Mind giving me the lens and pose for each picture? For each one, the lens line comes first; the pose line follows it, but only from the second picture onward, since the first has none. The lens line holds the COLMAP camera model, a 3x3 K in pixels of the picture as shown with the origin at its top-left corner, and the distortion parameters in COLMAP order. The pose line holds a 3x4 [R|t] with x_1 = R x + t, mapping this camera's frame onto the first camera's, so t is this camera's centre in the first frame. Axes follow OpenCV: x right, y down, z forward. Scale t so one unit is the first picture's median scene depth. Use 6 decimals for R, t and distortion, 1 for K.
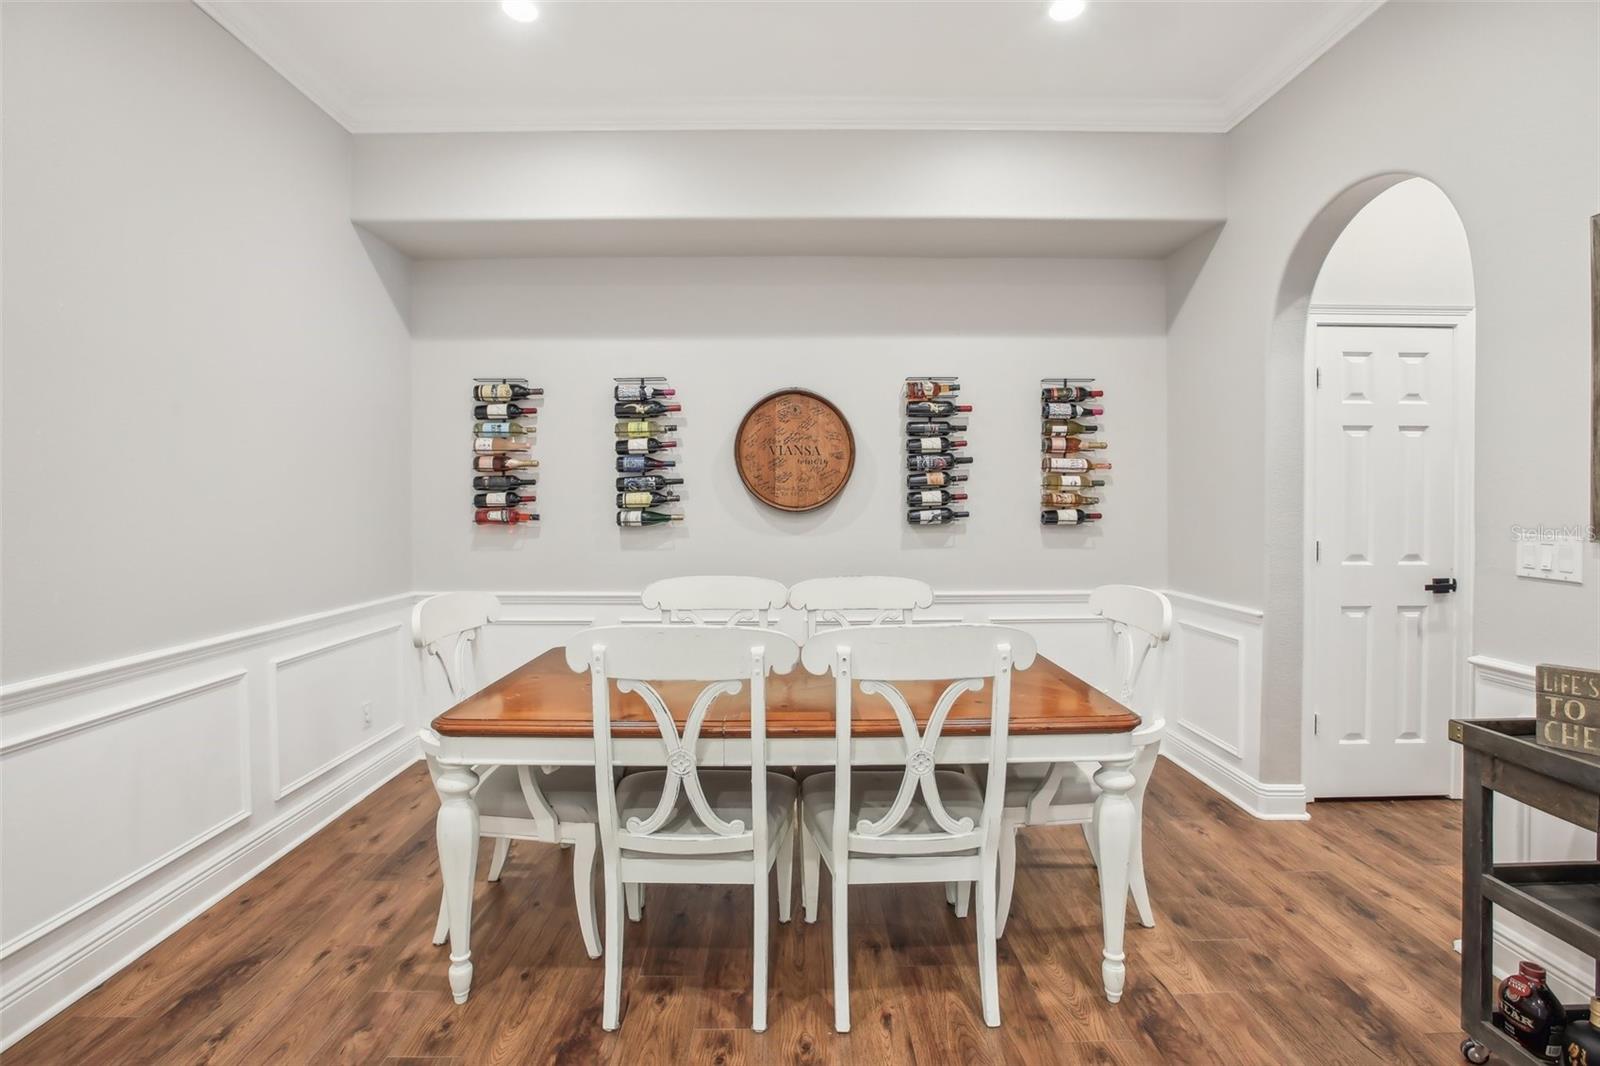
lens RADIAL K [[733.0, 0, 810.4], [0, 733.0, 504.2], [0, 0, 1]] dist [-0.040367, 0.007606]
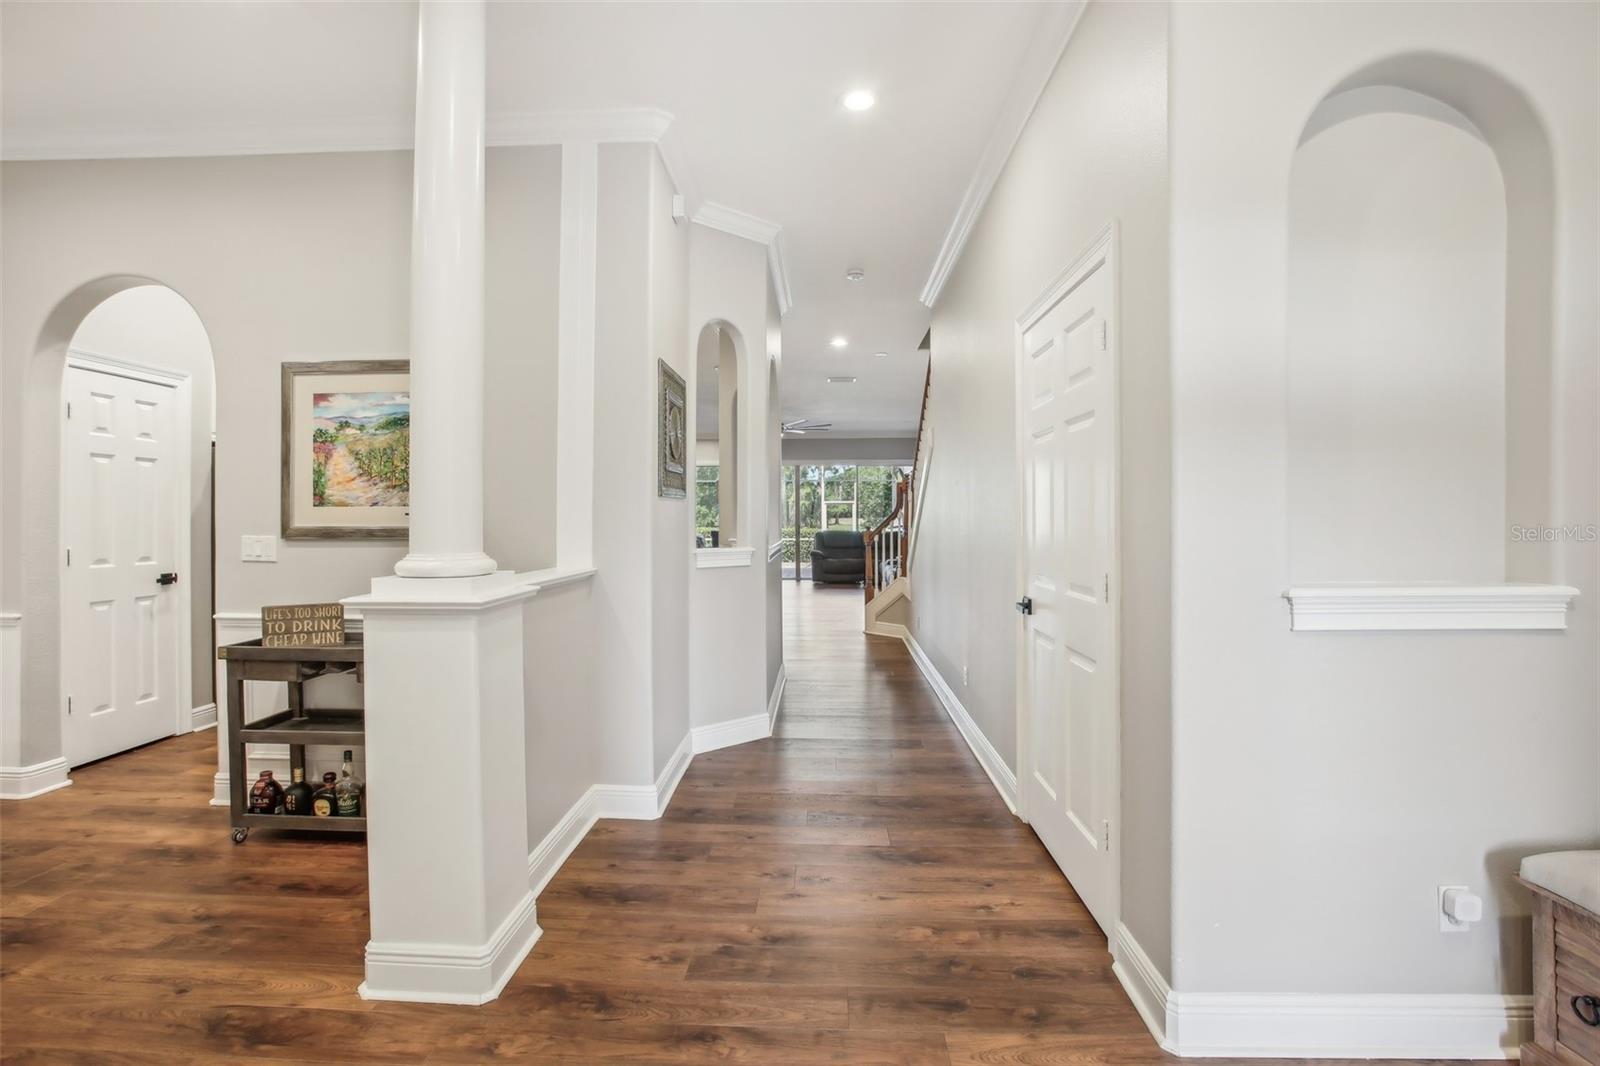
lens RADIAL K [[735.0, 0, 786.9], [0, 735.0, 530.0], [0, 0, 1]] dist [-0.044099, 0.015748]
pose [[0.055213, -0.012954, 0.998391, -0.530614], [-0.002743, 0.999910, 0.013126, 0.002063], [-0.998471, -0.003464, 0.055172, -0.319496]]
